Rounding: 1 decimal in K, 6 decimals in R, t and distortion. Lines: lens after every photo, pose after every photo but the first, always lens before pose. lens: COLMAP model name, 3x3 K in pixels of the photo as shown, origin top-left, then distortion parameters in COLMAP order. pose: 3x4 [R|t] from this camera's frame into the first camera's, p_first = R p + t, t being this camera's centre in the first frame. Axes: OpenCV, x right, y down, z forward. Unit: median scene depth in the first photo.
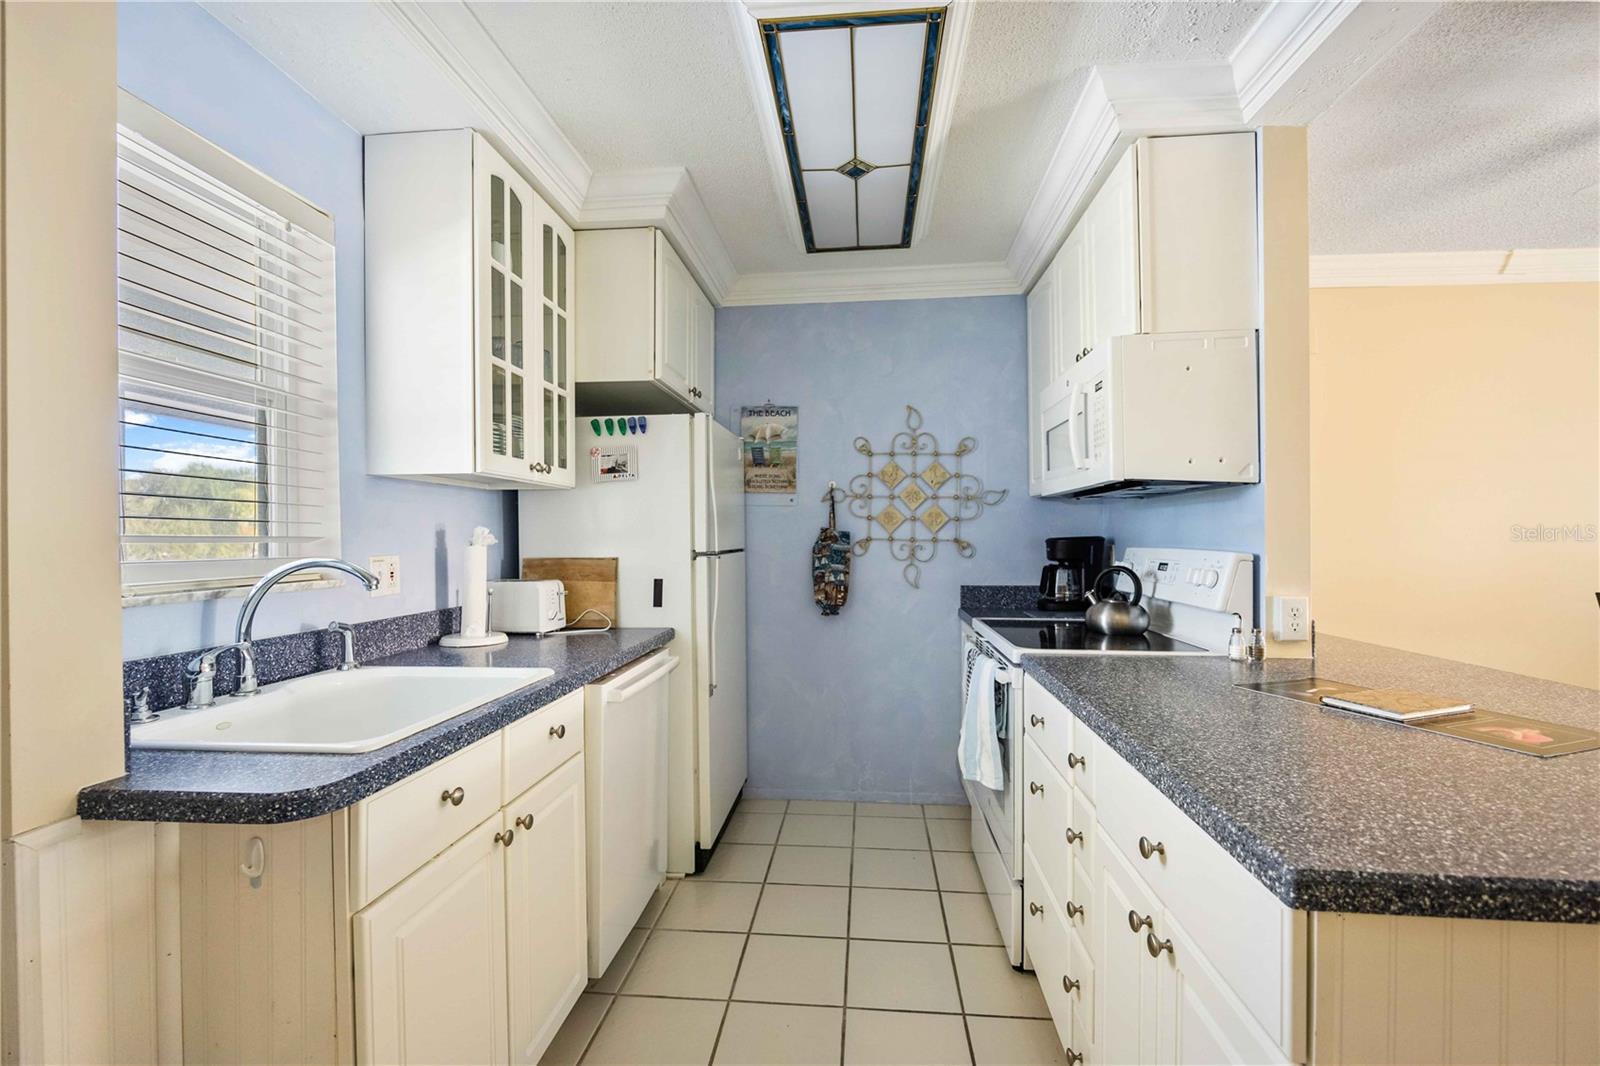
lens RADIAL K [[682.3, 0, 795.8], [0, 682.3, 535.3], [0, 0, 1]] dist [-0.010565, -0.000064]
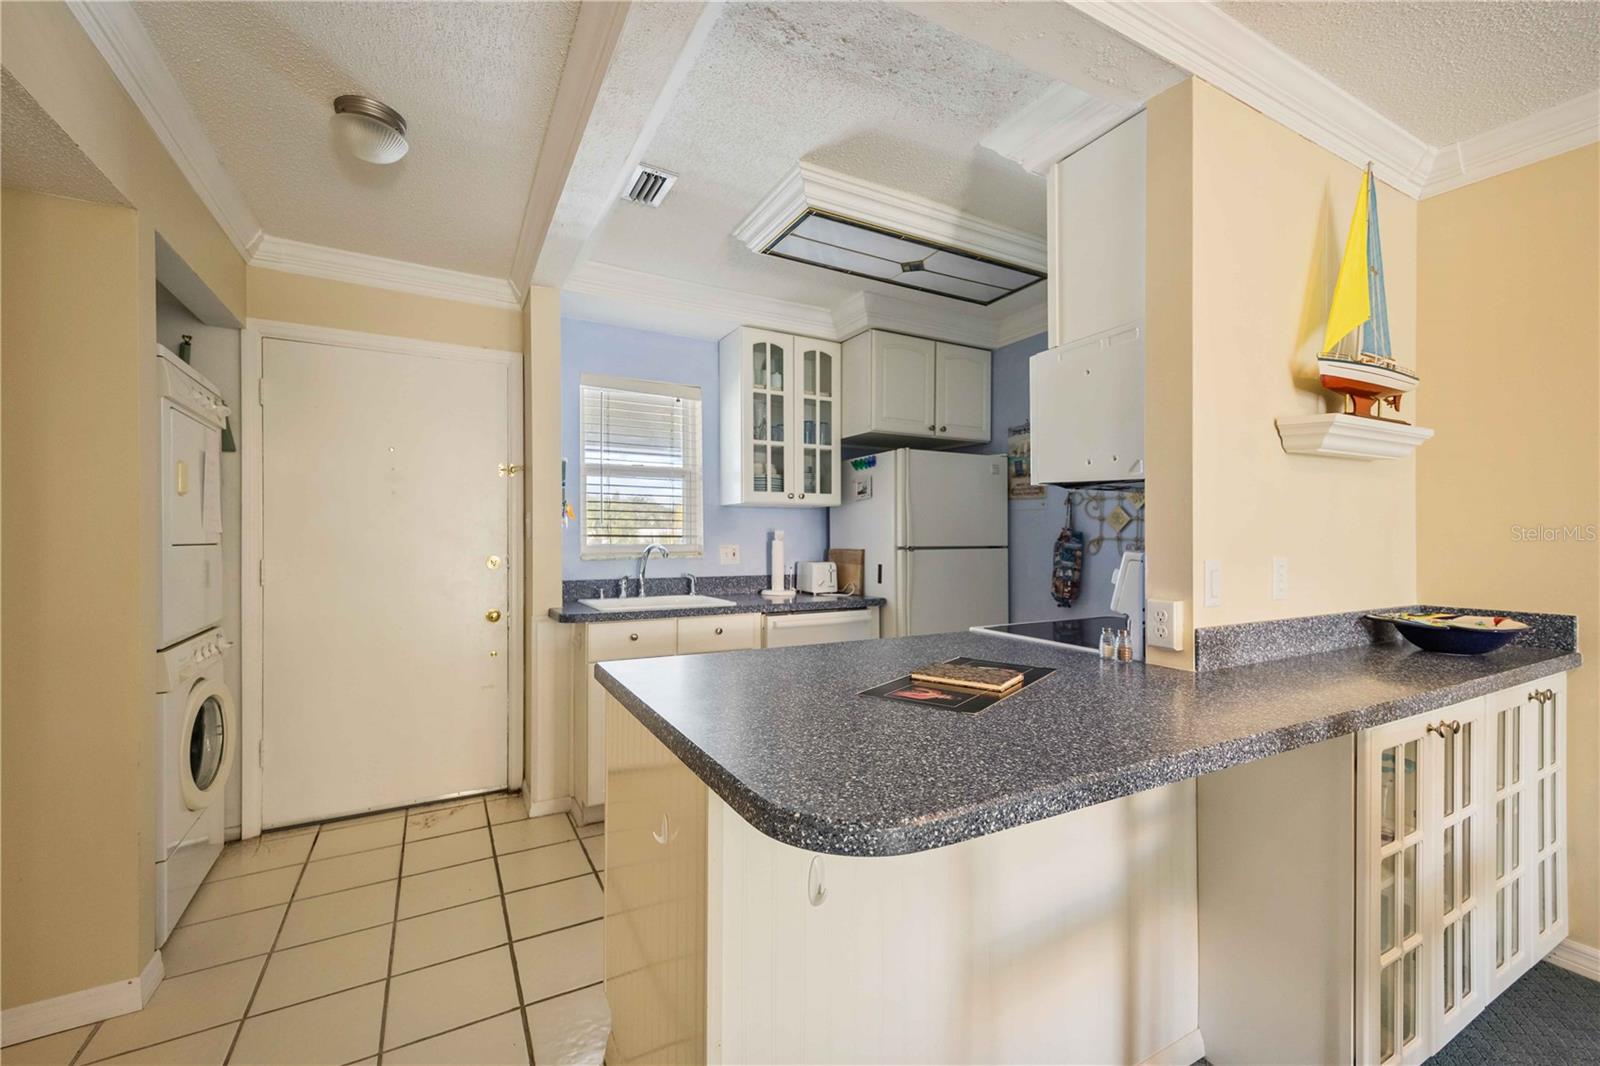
lens RADIAL K [[640.7, 0, 796.9], [0, 640.7, 536.5], [0, 0, 1]] dist [-0.002231, -0.000028]
pose [[0.563437, 0.002660, -0.826155, 0.839657], [-0.000311, 0.999995, 0.003008, -0.000937], [0.826159, -0.001438, 0.563435, 0.070931]]
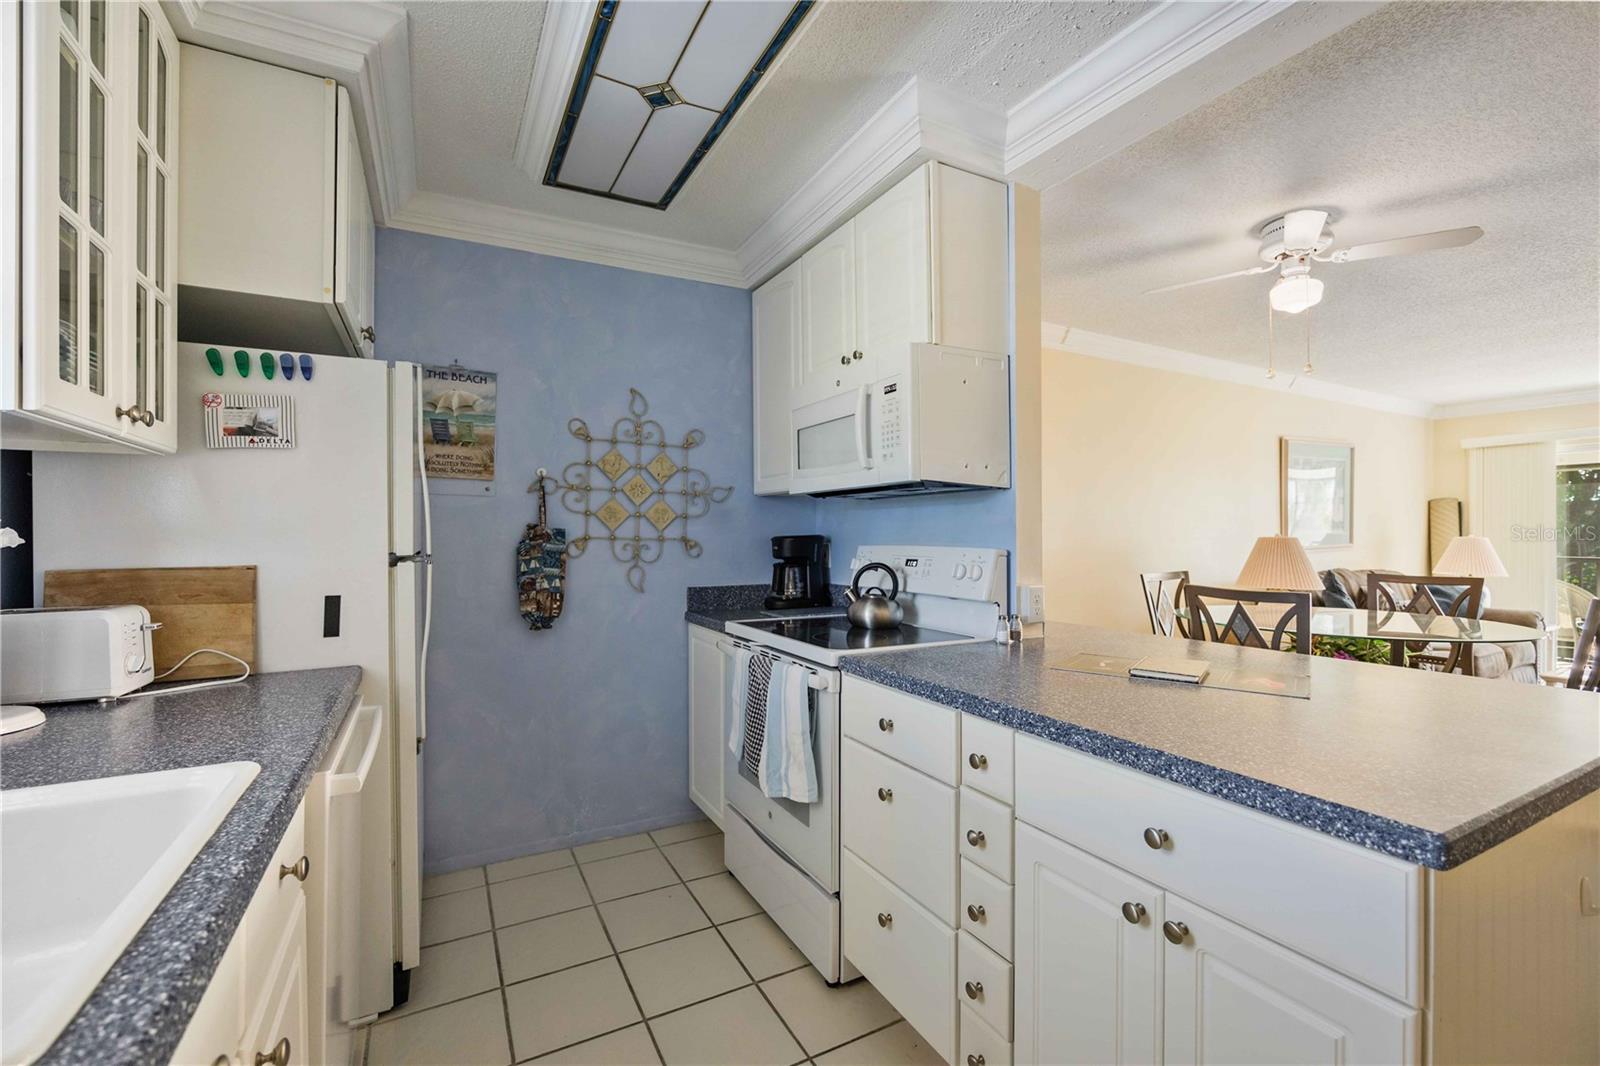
lens RADIAL K [[682.3, 0, 794.1], [0, 682.3, 530.4], [0, 0, 1]] dist [-0.010565, -0.000064]
pose [[0.830817, 0.005238, 0.556521, -0.196095], [-0.001557, 0.999974, -0.007088, 0.002446], [-0.556543, 0.005023, 0.830803, 0.177306]]
